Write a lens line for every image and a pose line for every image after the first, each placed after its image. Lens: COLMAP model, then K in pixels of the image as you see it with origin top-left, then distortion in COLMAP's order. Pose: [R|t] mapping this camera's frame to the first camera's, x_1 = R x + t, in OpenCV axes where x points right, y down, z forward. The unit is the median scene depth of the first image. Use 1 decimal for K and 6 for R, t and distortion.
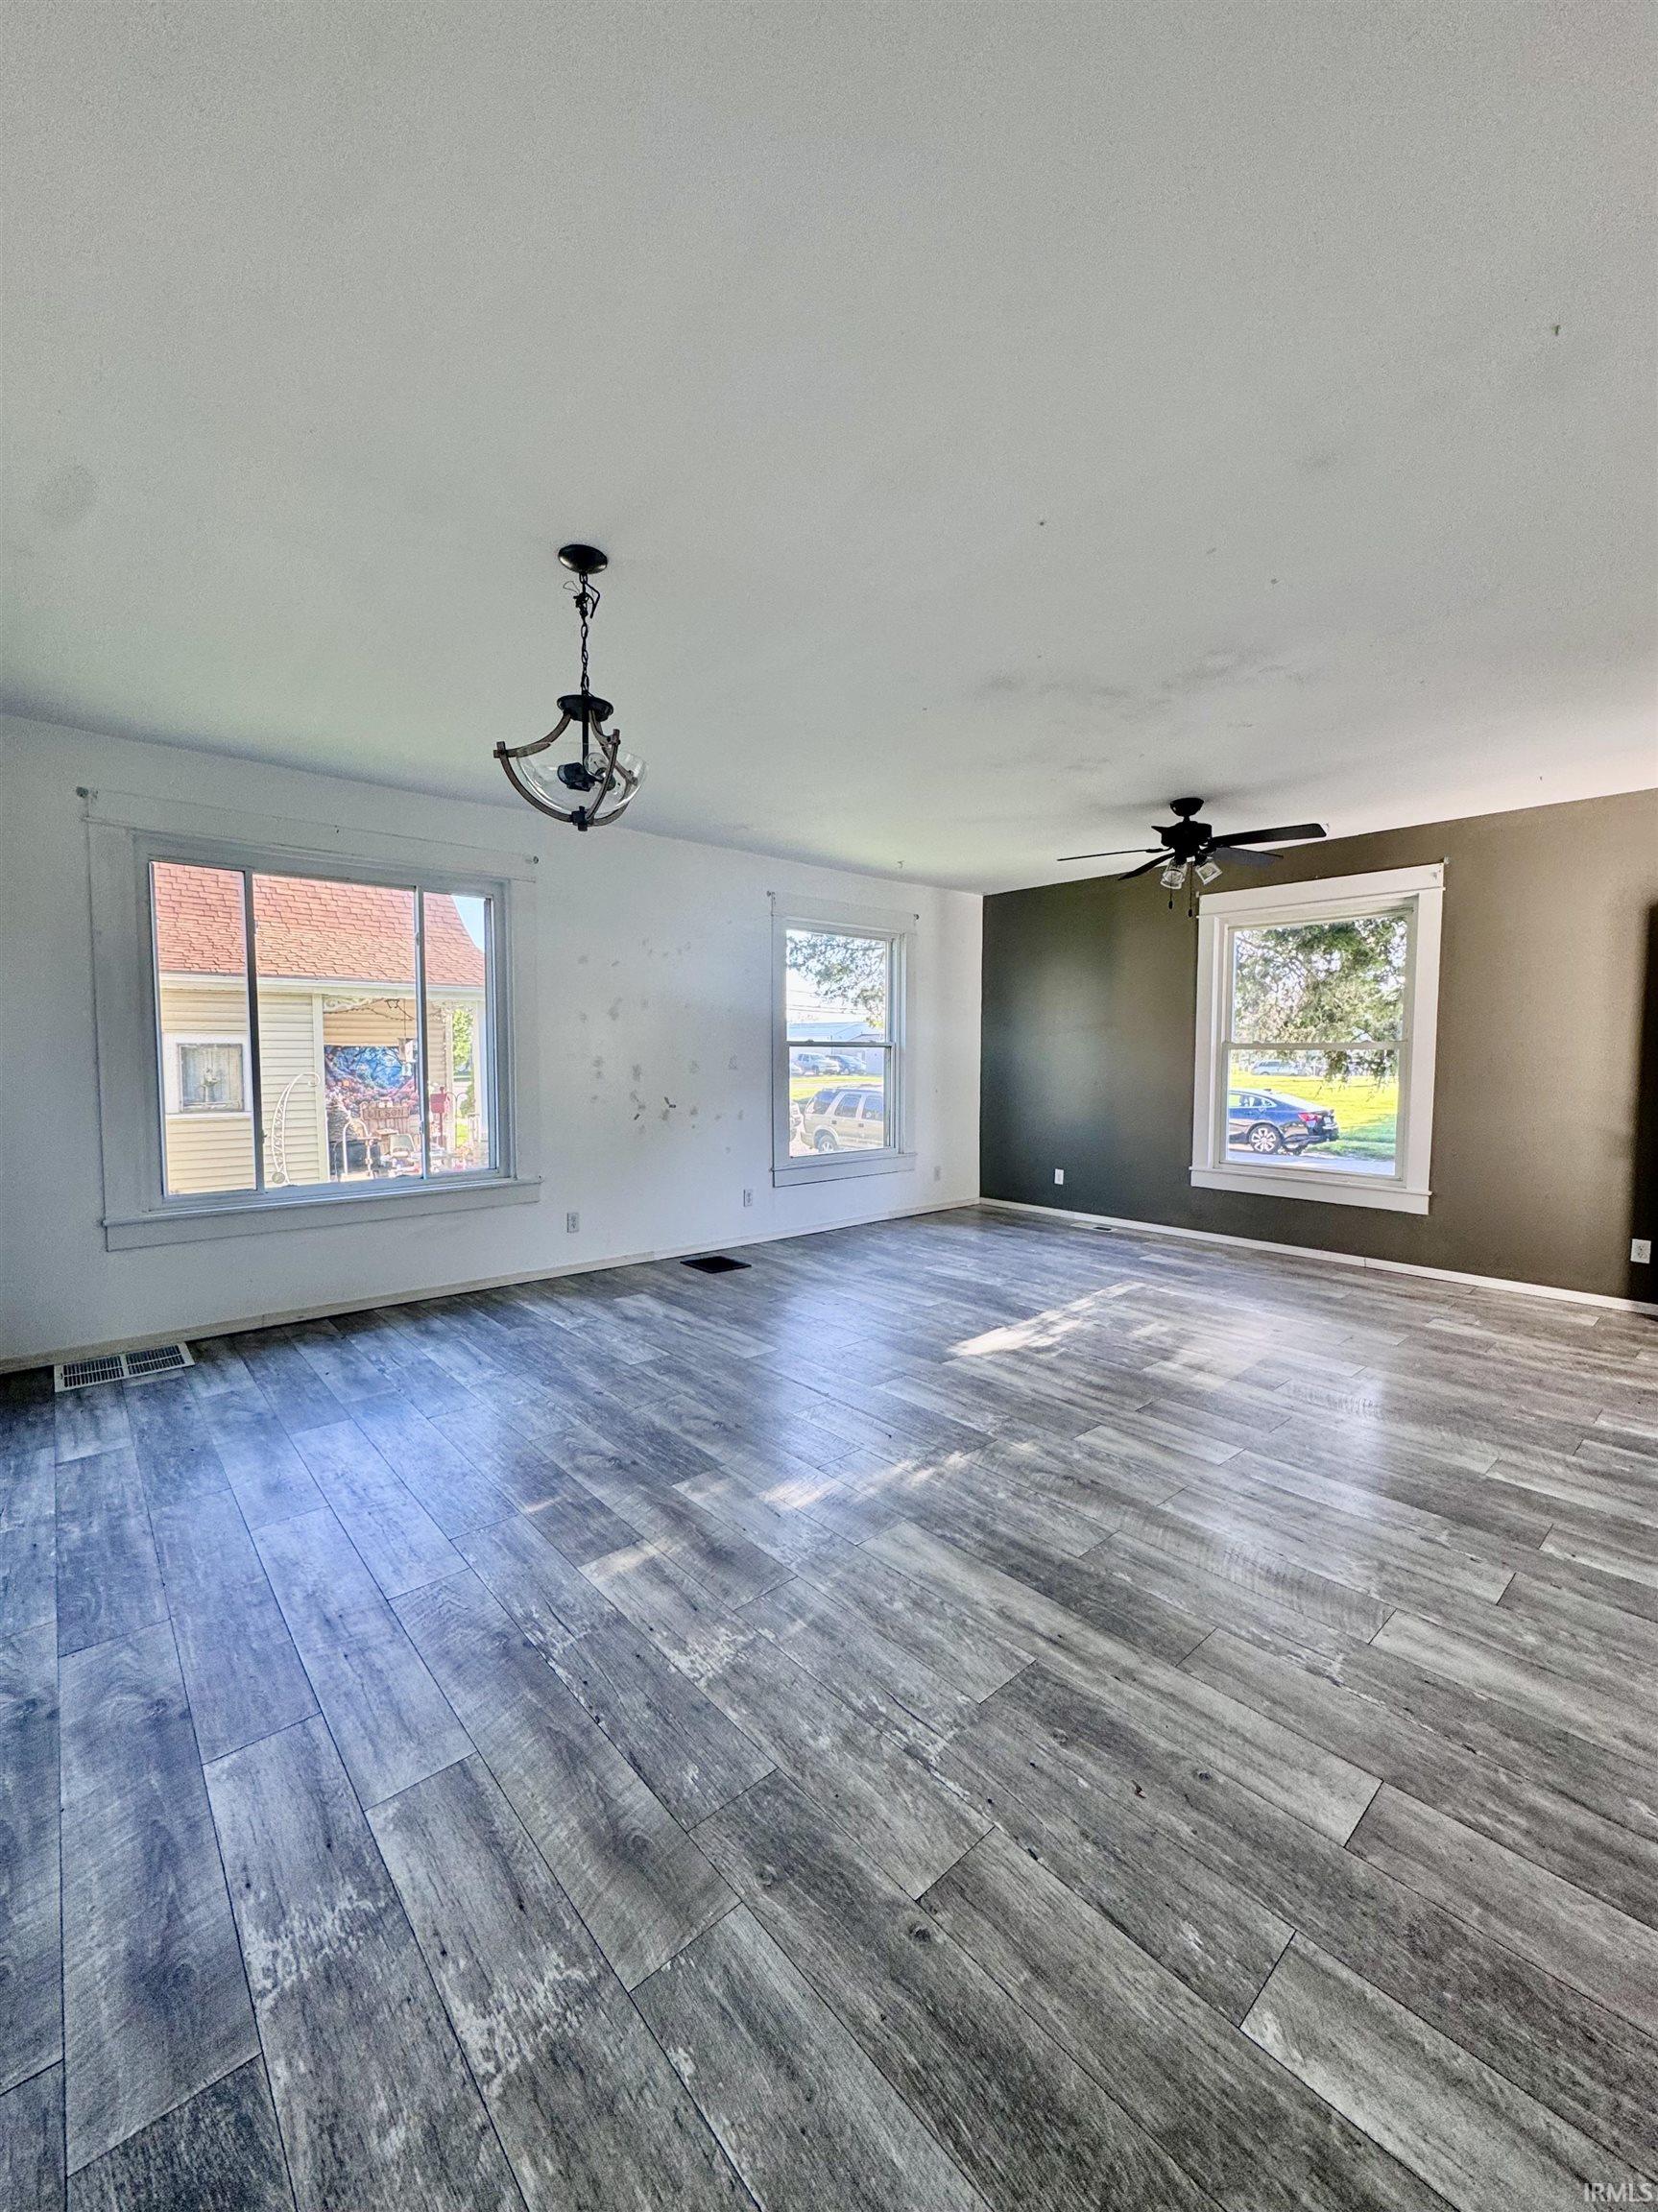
lens RADIAL K [[879.5, 0, 829.0], [0, 879.5, 1106.0], [0, 0, 1]] dist [-0.001851, -0.000445]
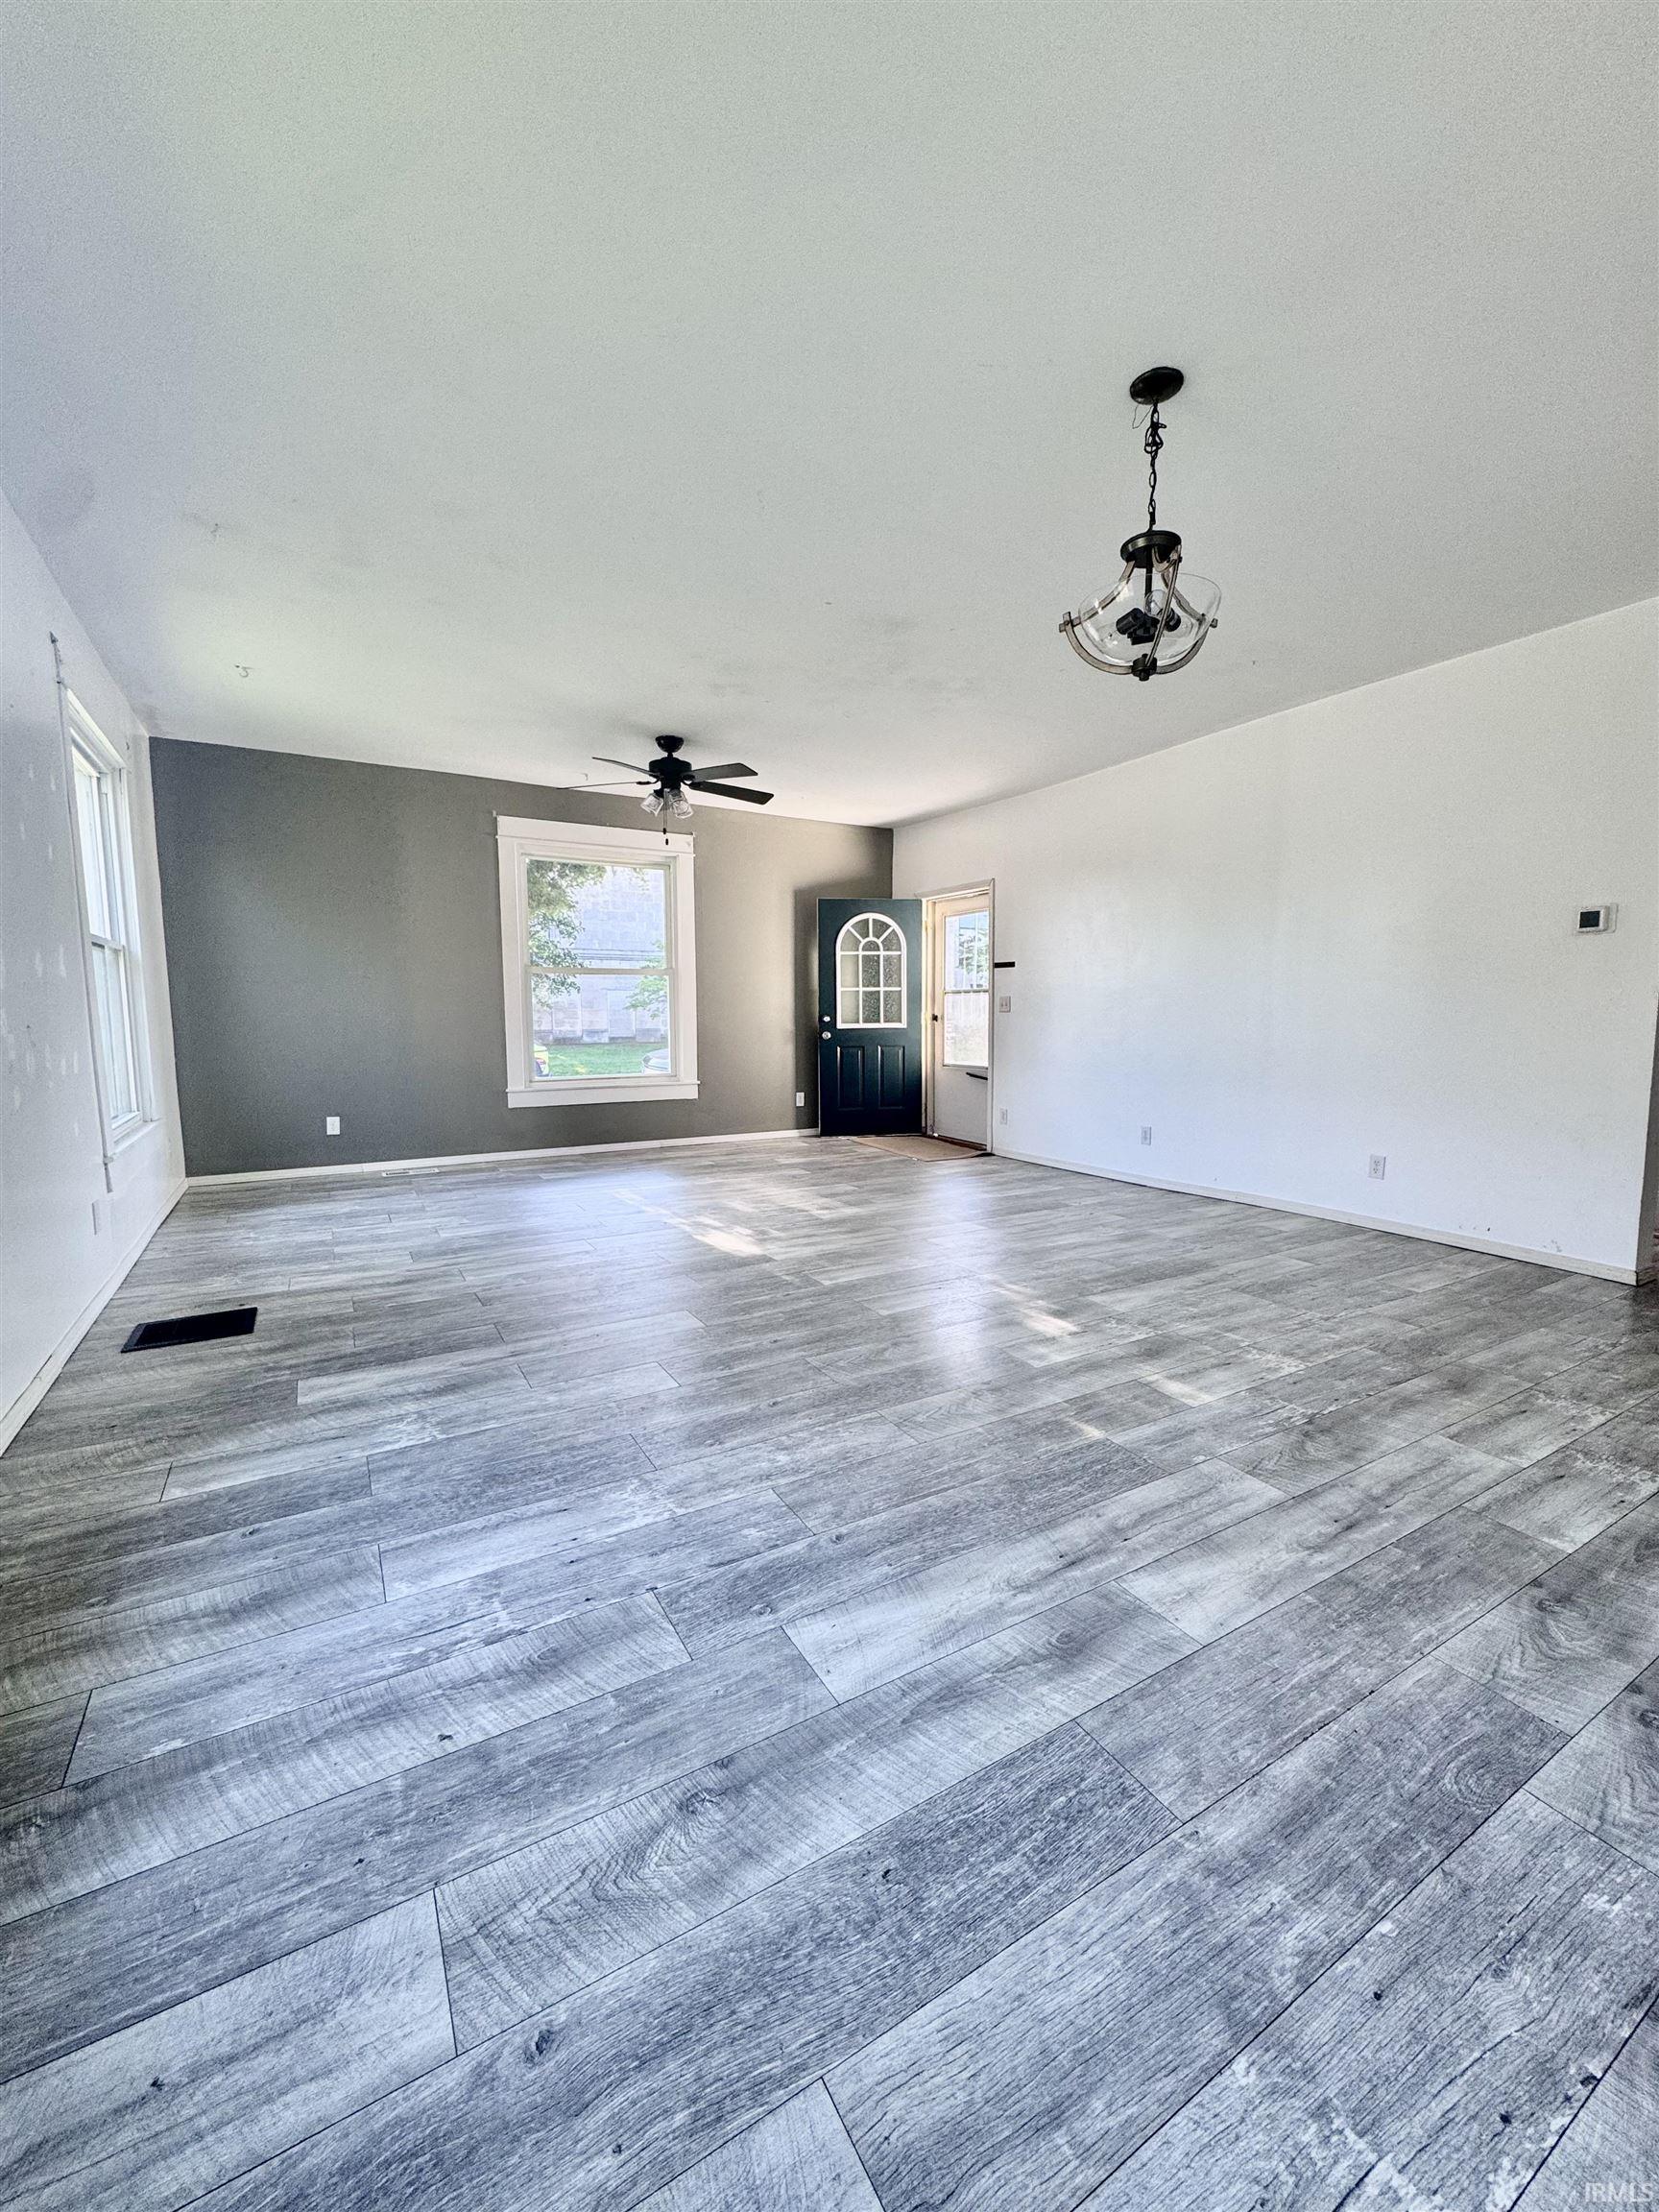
lens RADIAL K [[879.6, 0, 829.5], [0, 879.6, 1106.0], [0, 0, 1]] dist [-0.001851, -0.000445]
pose [[0.191976, -0.109016, 0.975326, -1.113119], [0.061321, 0.993202, 0.098944, 0.025584], [-0.979482, 0.040813, 0.197356, 0.980071]]
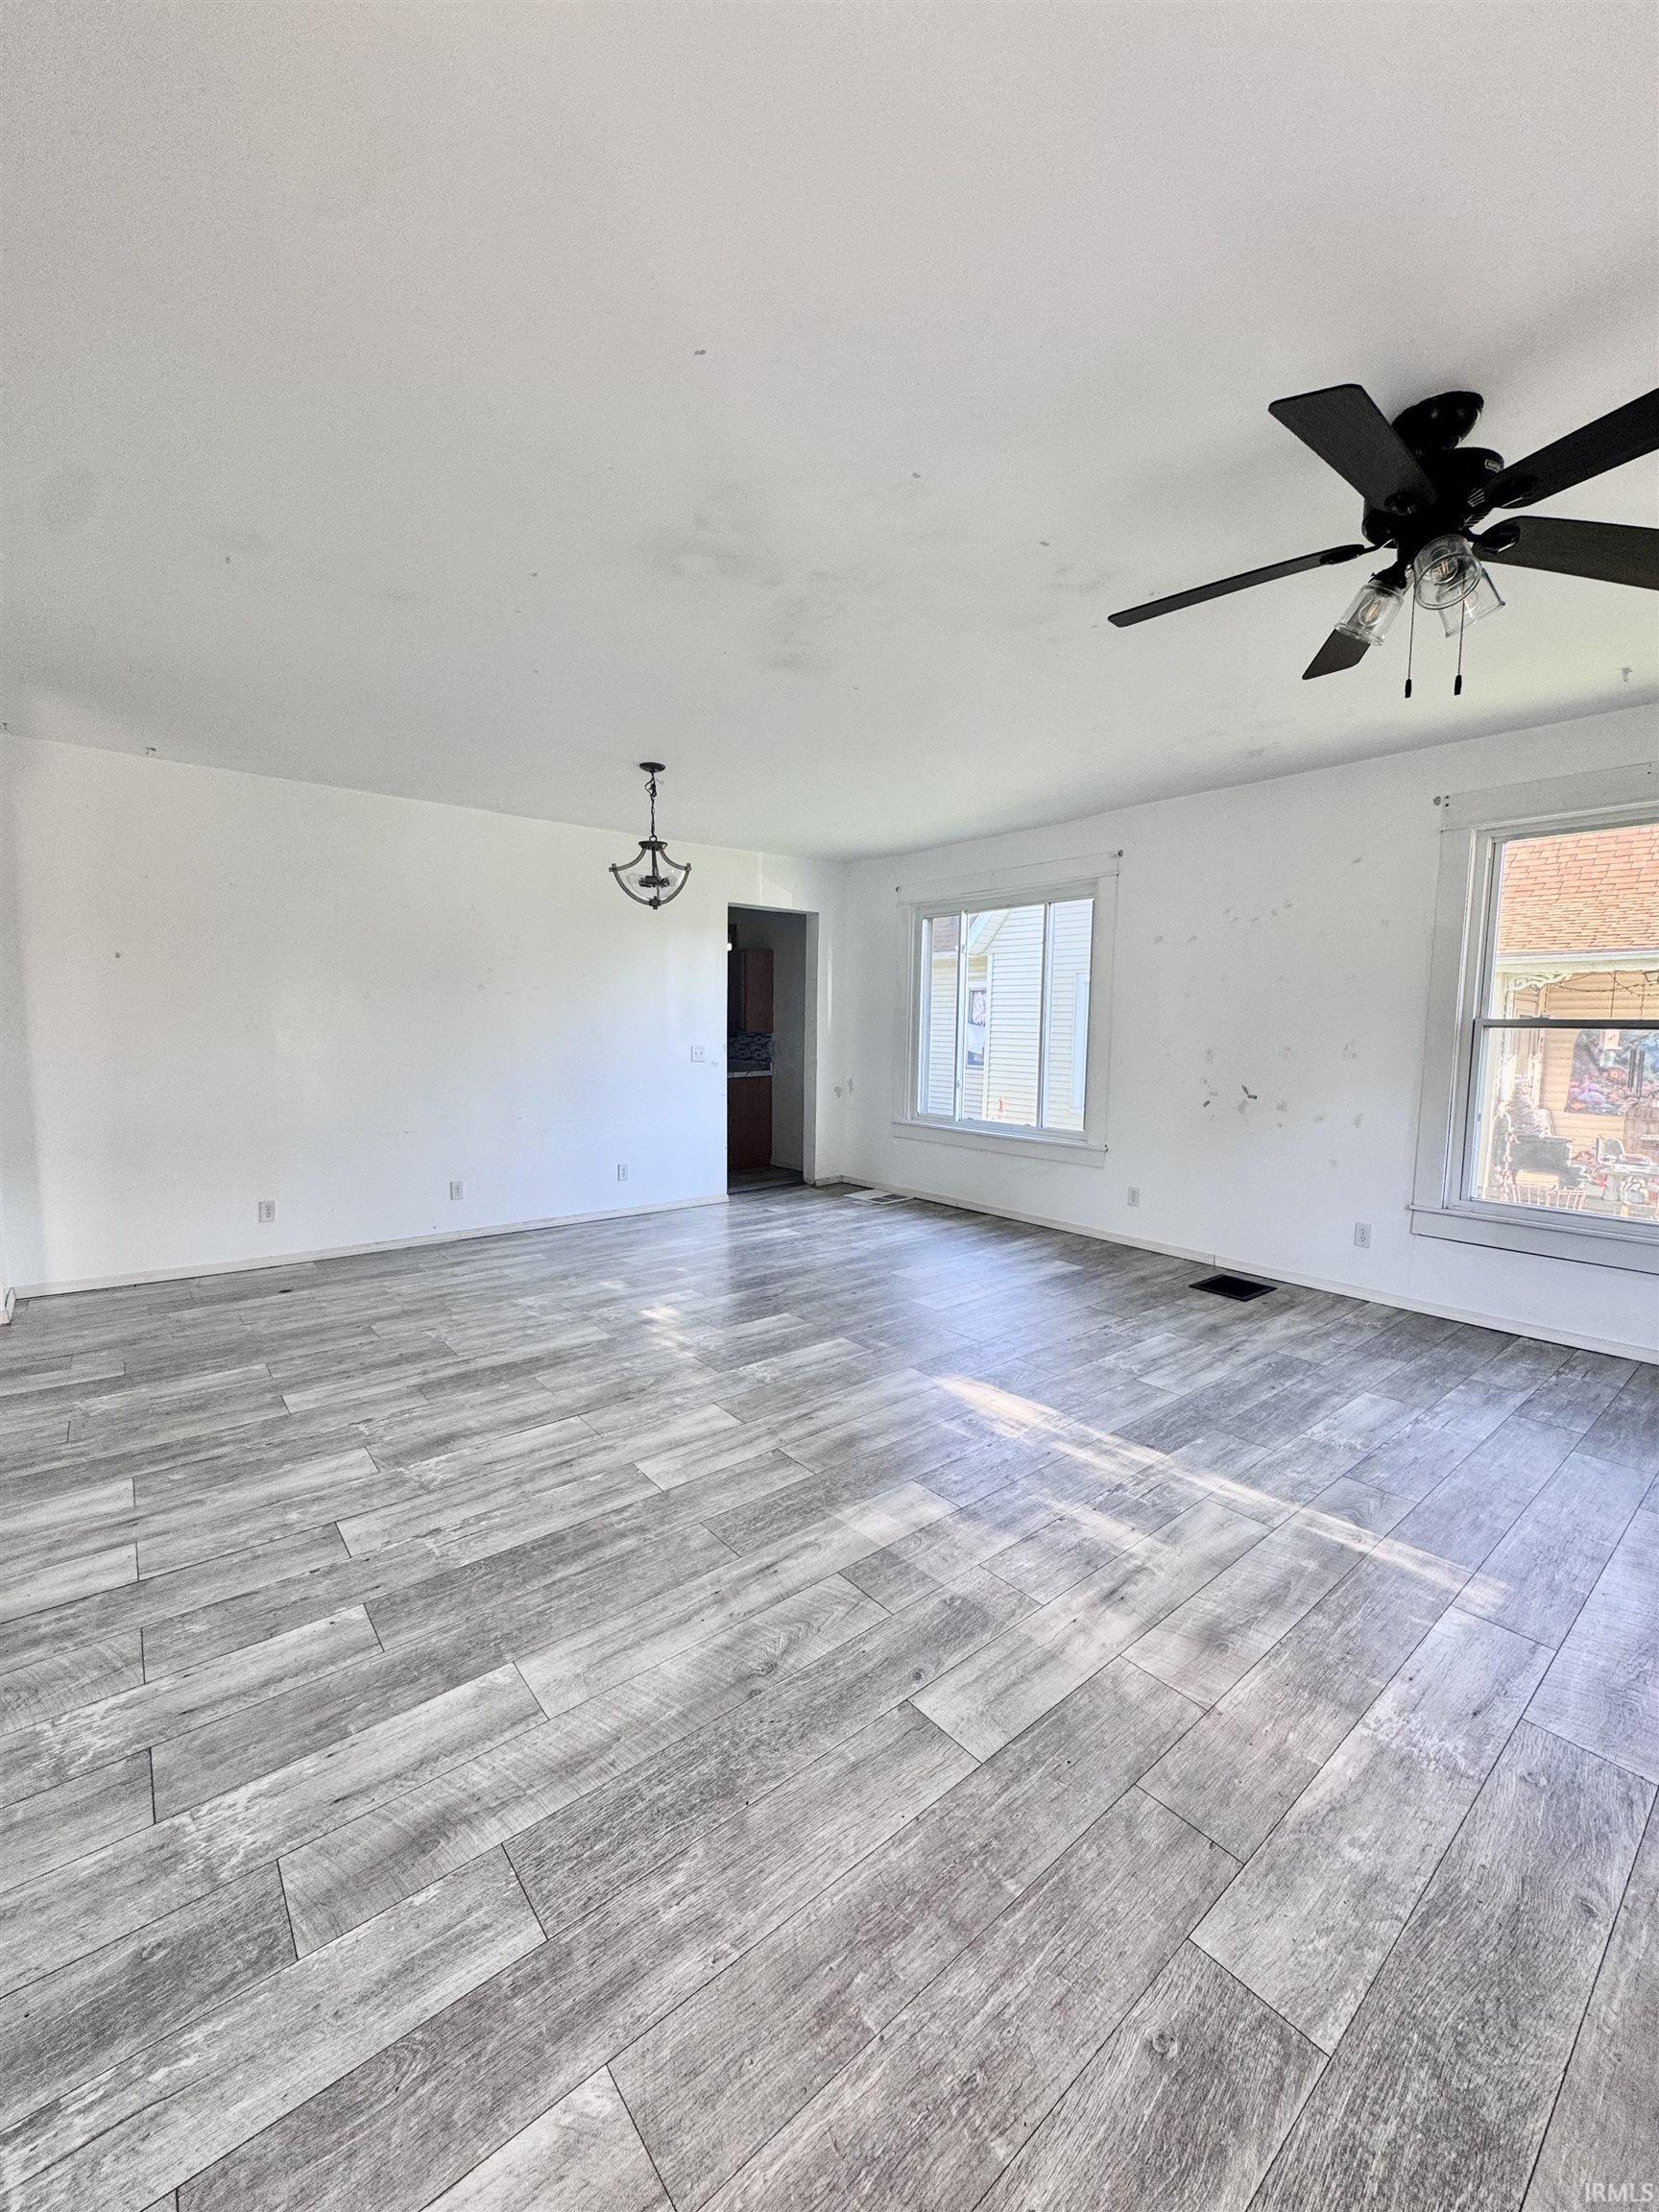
lens RADIAL K [[879.6, 0, 829.5], [0, 879.6, 1106.0], [0, 0, 1]] dist [-0.001851, -0.000445]
pose [[-0.038664, 0.089591, -0.995228, 1.369083], [-0.073195, 0.993043, 0.092238, -0.079036], [0.996568, 0.076412, -0.031837, 1.234100]]
